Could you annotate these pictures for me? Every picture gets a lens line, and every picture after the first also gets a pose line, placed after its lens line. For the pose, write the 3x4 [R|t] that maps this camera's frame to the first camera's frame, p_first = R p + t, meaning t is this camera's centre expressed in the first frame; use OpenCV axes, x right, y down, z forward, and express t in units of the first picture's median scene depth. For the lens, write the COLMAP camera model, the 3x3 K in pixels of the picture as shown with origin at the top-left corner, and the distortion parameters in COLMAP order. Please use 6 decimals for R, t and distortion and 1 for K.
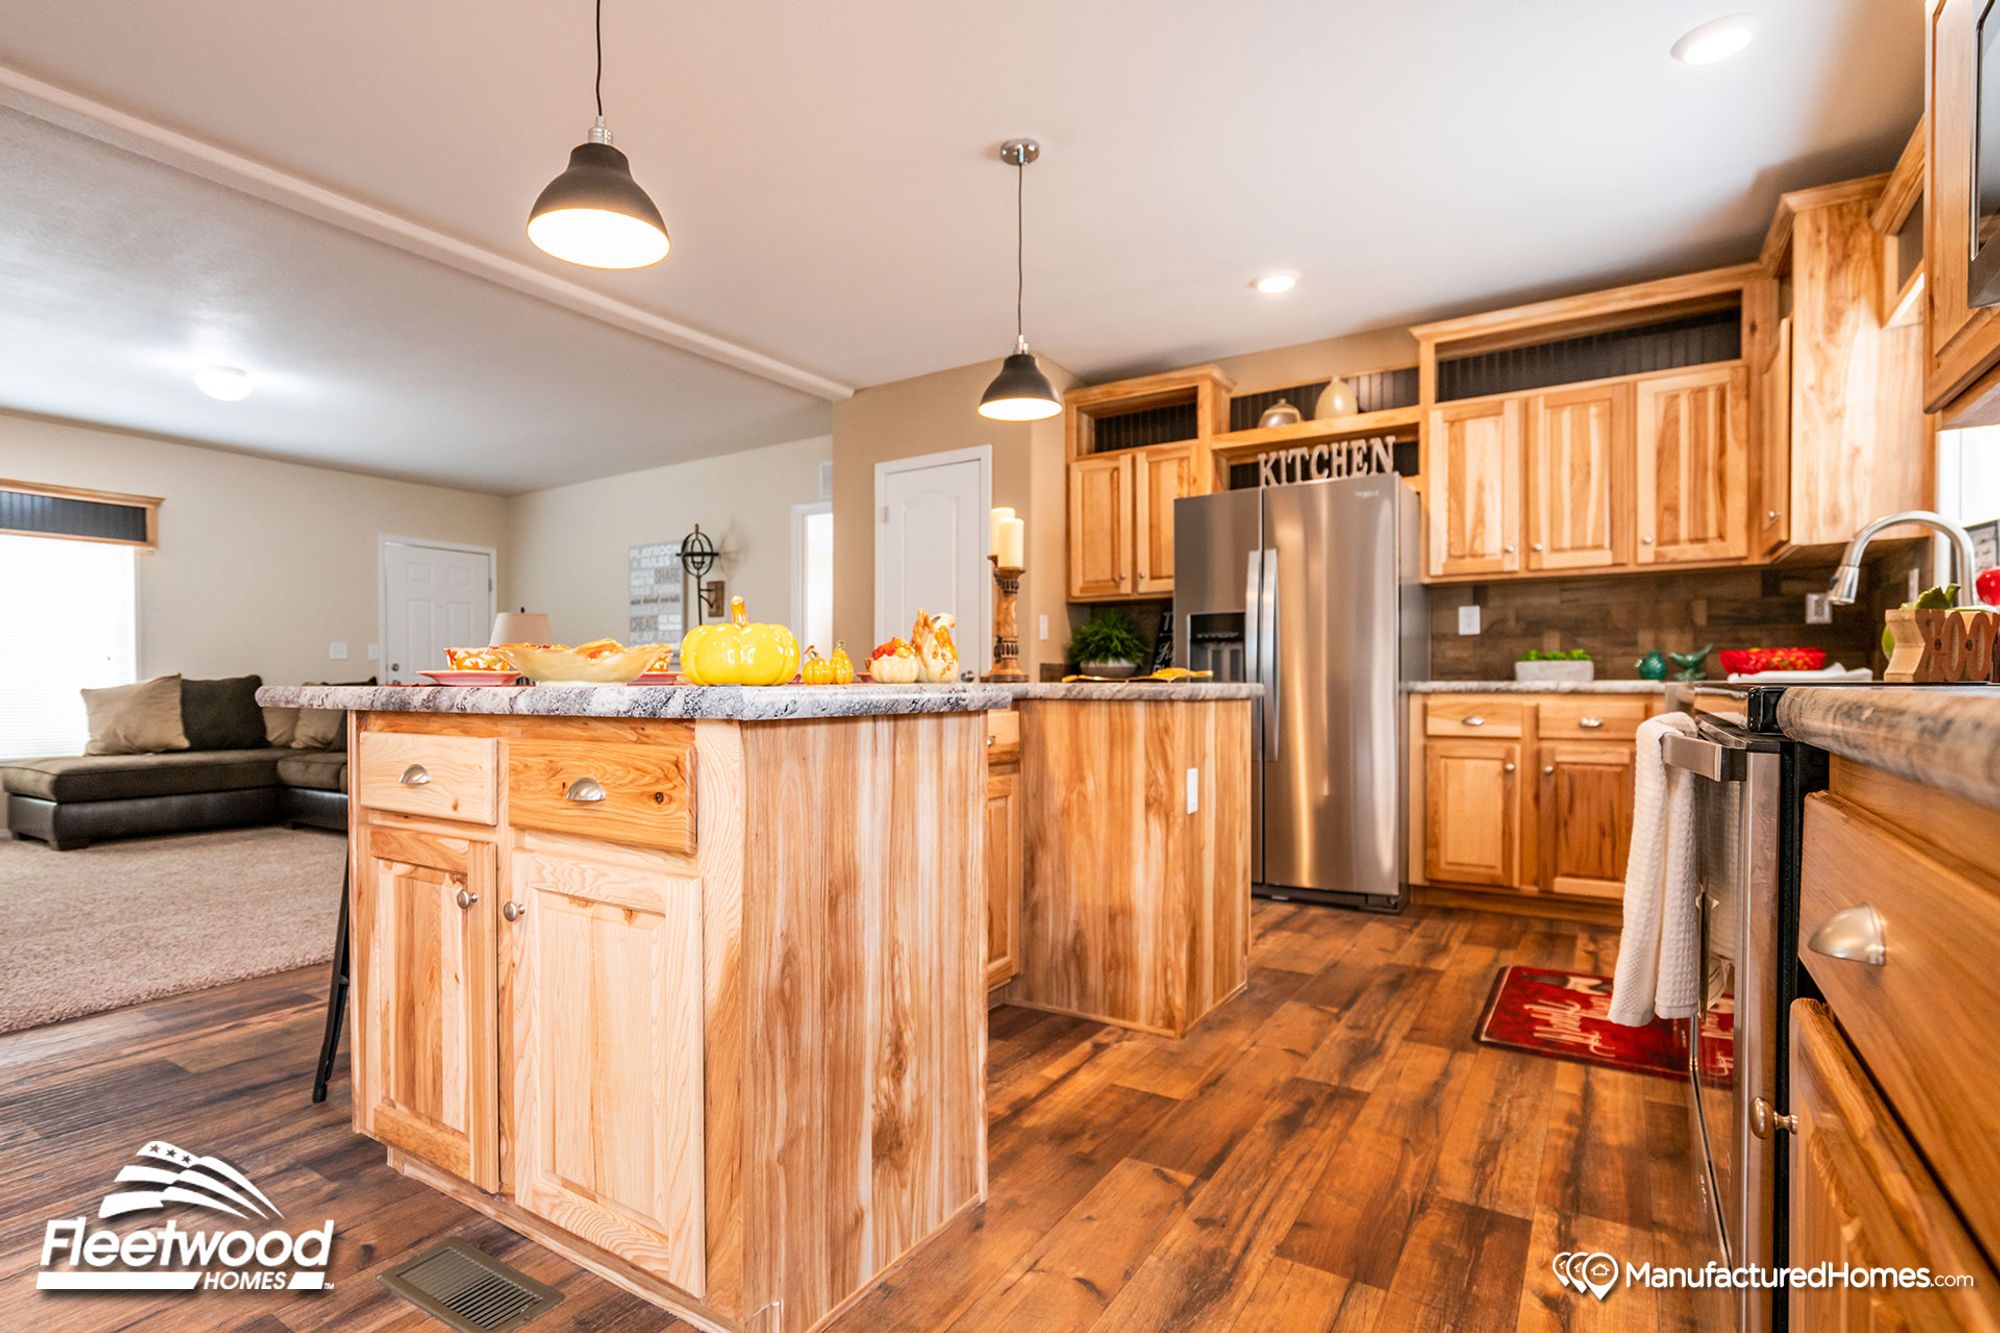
lens RADIAL K [[1014.0, 0, 881.1], [0, 1014.0, 700.6], [0, 0, 1]] dist [-0.001901, 0.001698]
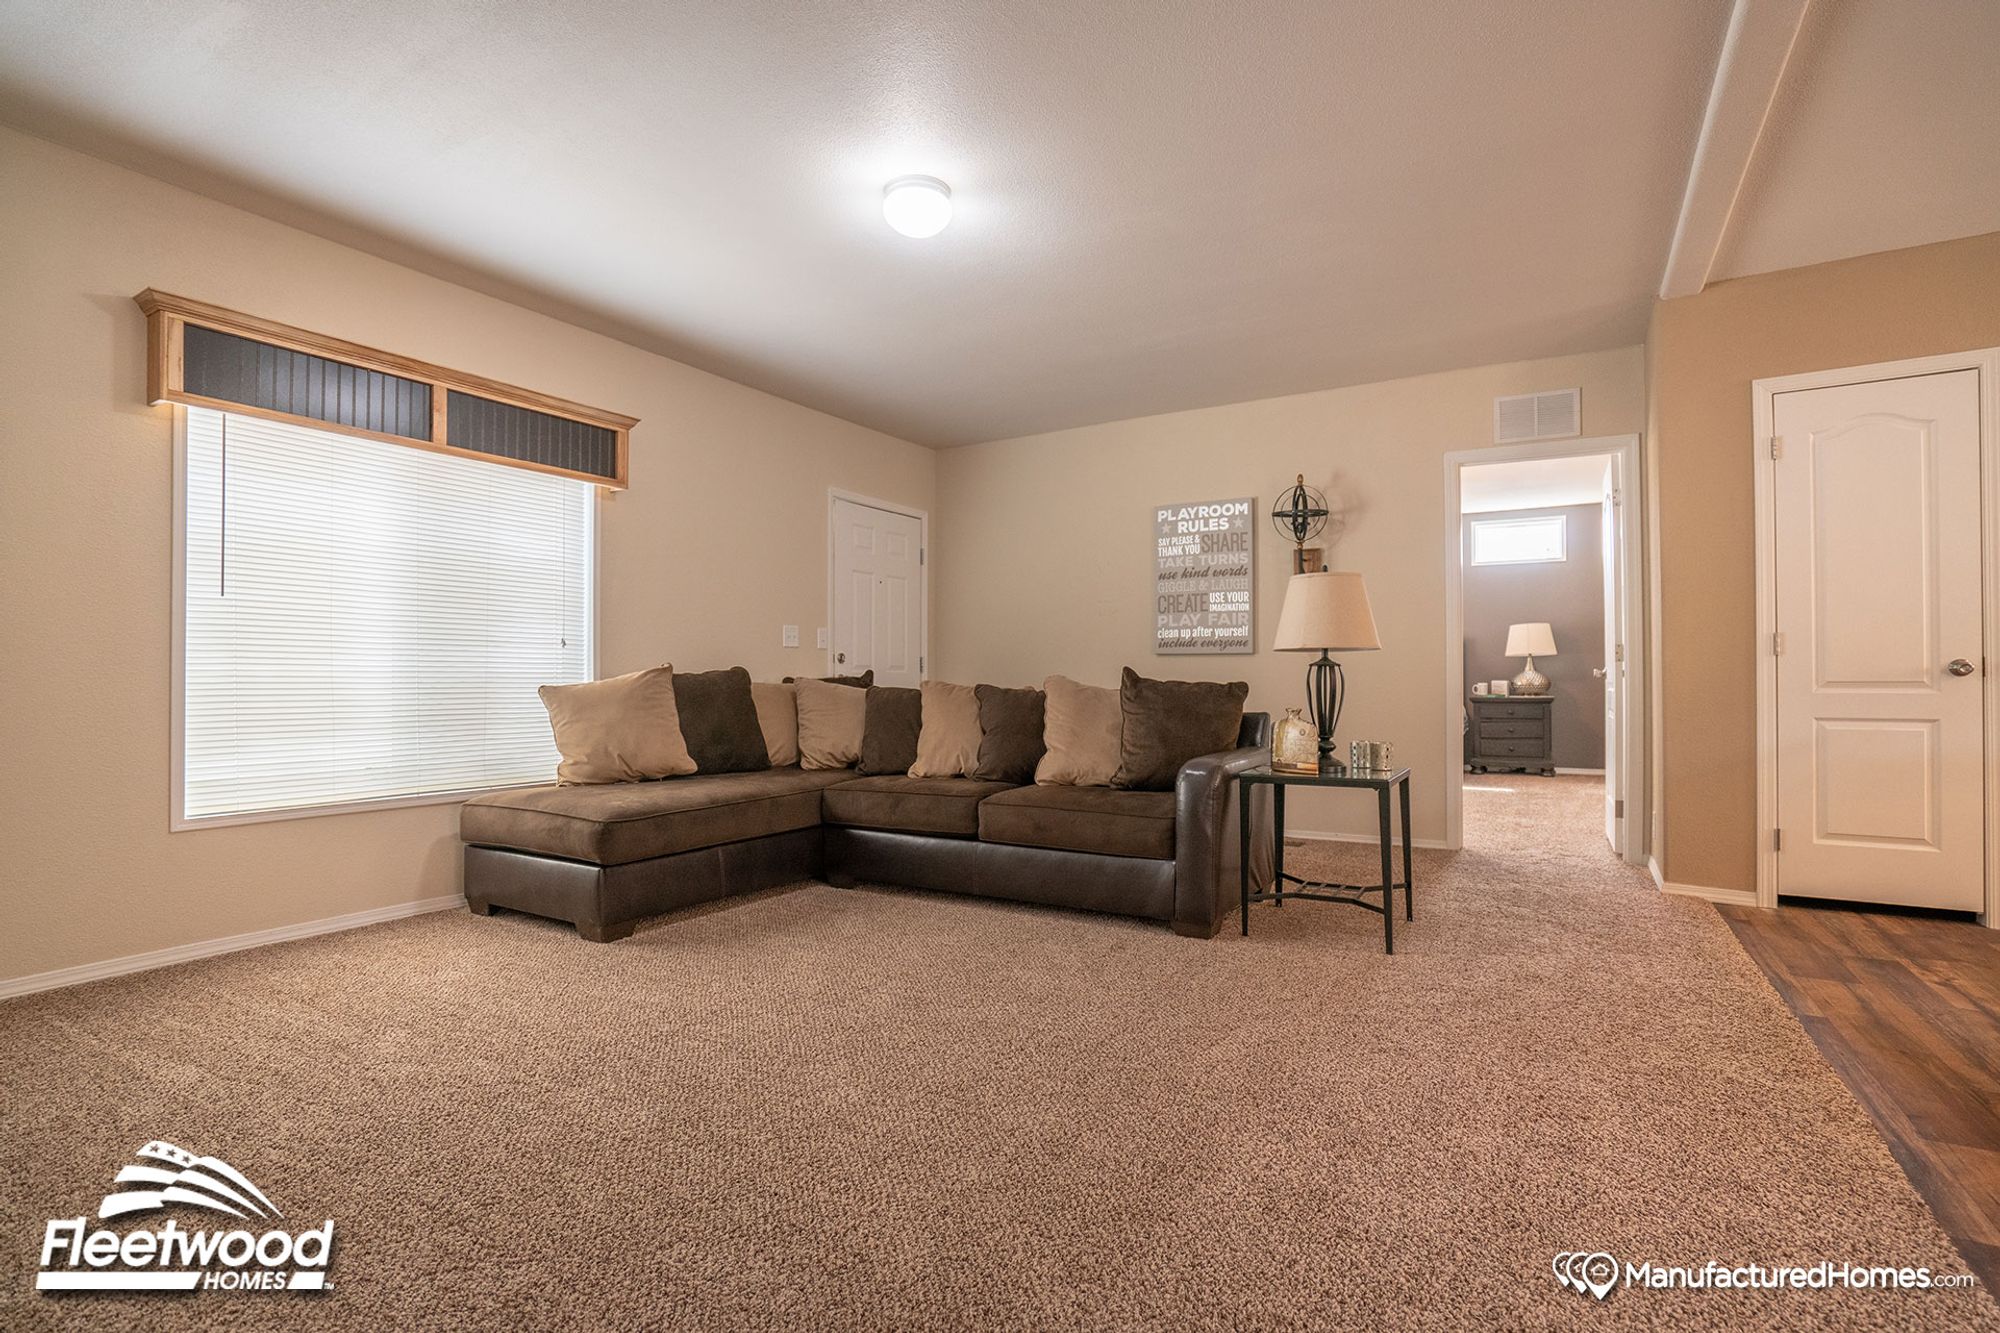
lens RADIAL K [[950.5, 0, 999.5], [0, 950.5, 672.1], [0, 0, 1]] dist [-0.059890, 0.025254]
pose [[0.996099, 0.000476, 0.088238, -0.859828], [0.001789, 0.999671, -0.025587, -0.007360], [-0.088222, 0.025645, 0.995771, 0.546871]]
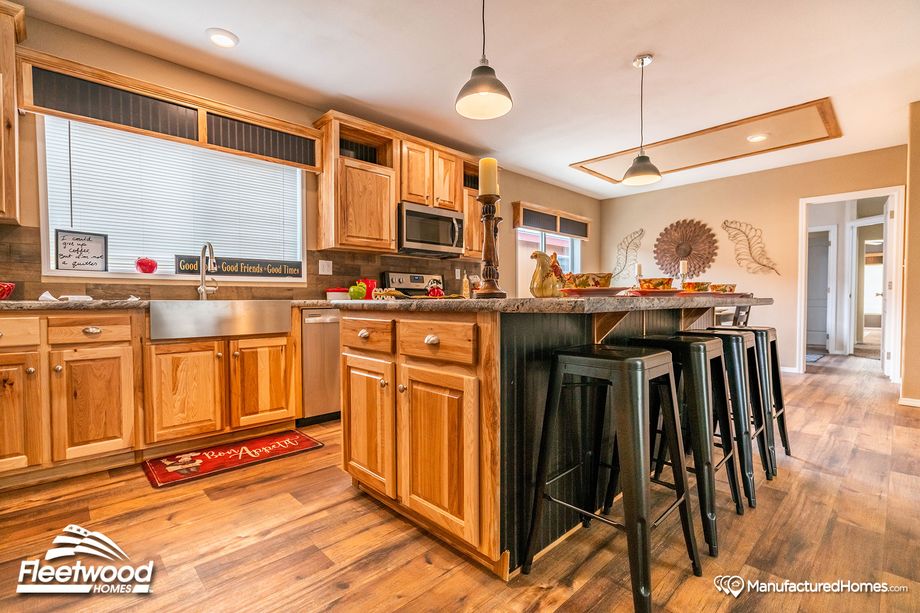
lens RADIAL K [[425.7, 0, 458.3], [0, 425.7, 310.0], [0, 0, 1]] dist [-0.006748, 0.004559]
pose [[-0.982877, 0.002124, 0.184250, 0.050005], [0.009599, 0.999166, 0.039688, -0.020030], [-0.184013, 0.040777, -0.982078, 1.266881]]
